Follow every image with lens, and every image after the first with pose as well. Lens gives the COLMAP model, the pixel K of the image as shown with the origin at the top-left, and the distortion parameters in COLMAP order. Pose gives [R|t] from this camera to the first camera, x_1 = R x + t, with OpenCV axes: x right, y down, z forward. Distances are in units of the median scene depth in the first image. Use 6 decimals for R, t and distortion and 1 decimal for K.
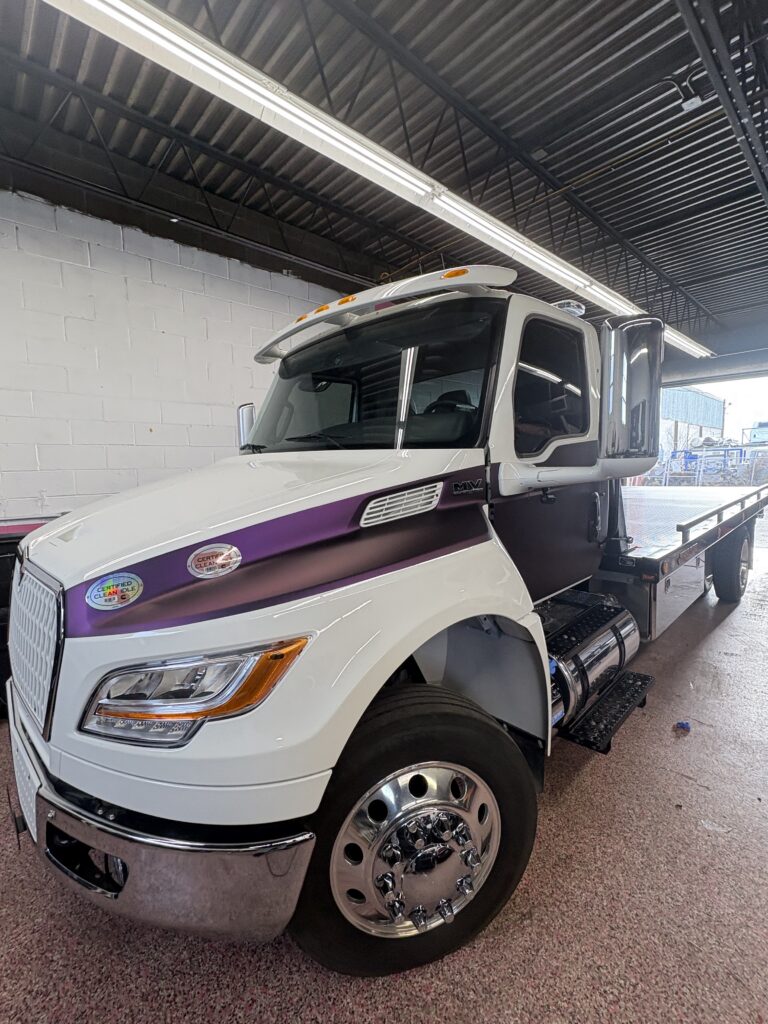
lens RADIAL K [[447.3, 0, 381.3], [0, 447.3, 504.1], [0, 0, 1]] dist [0.001390, -0.000012]
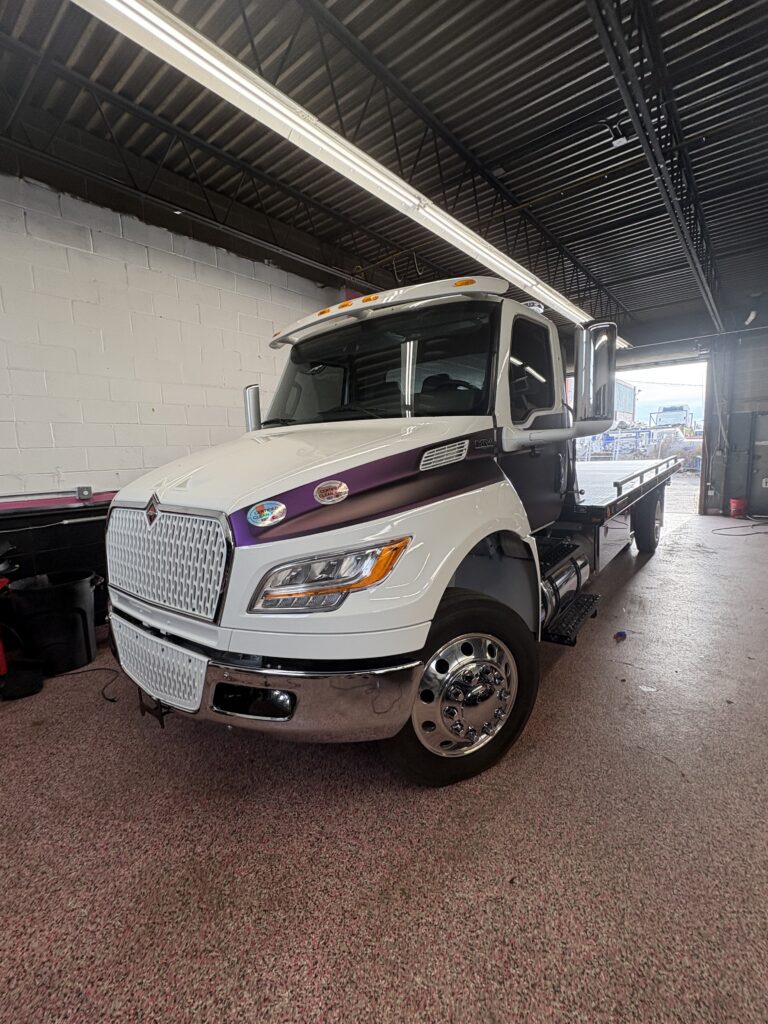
lens RADIAL K [[447.3, 0, 381.3], [0, 447.3, 504.1], [0, 0, 1]] dist [0.001390, -0.000012]
pose [[0.989981, -0.032465, 0.137417, -0.177467], [0.028465, 0.999115, 0.030971, 0.053804], [-0.138301, -0.026749, 0.990029, -0.176928]]
